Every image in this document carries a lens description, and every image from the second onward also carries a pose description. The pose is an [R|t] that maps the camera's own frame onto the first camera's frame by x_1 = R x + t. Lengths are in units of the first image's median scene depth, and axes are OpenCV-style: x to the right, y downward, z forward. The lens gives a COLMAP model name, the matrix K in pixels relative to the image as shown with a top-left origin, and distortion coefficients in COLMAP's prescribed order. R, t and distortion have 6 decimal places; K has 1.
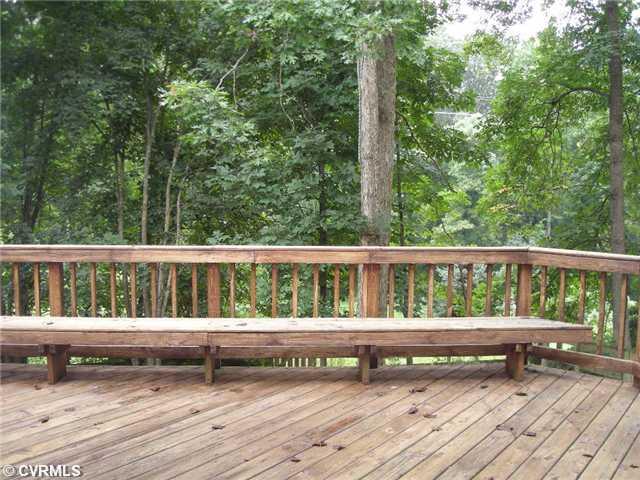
lens RADIAL K [[668.9, 0, 311.0], [0, 668.9, 241.2], [0, 0, 1]] dist [-0.175930, 0.093814]
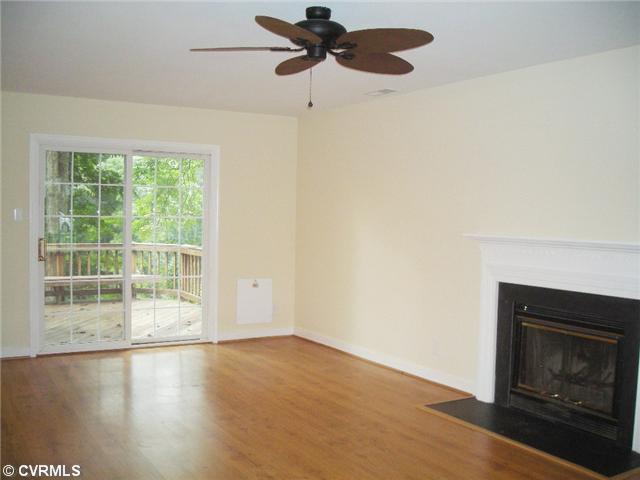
lens RADIAL K [[668.9, 0, 311.0], [0, 668.9, 241.2], [0, 0, 1]] dist [-0.175930, 0.093814]
pose [[0.884402, -0.013684, 0.466524, -0.054266], [0.031079, 0.999078, -0.029612, 0.028021], [-0.465689, 0.040688, 0.884013, -0.377947]]
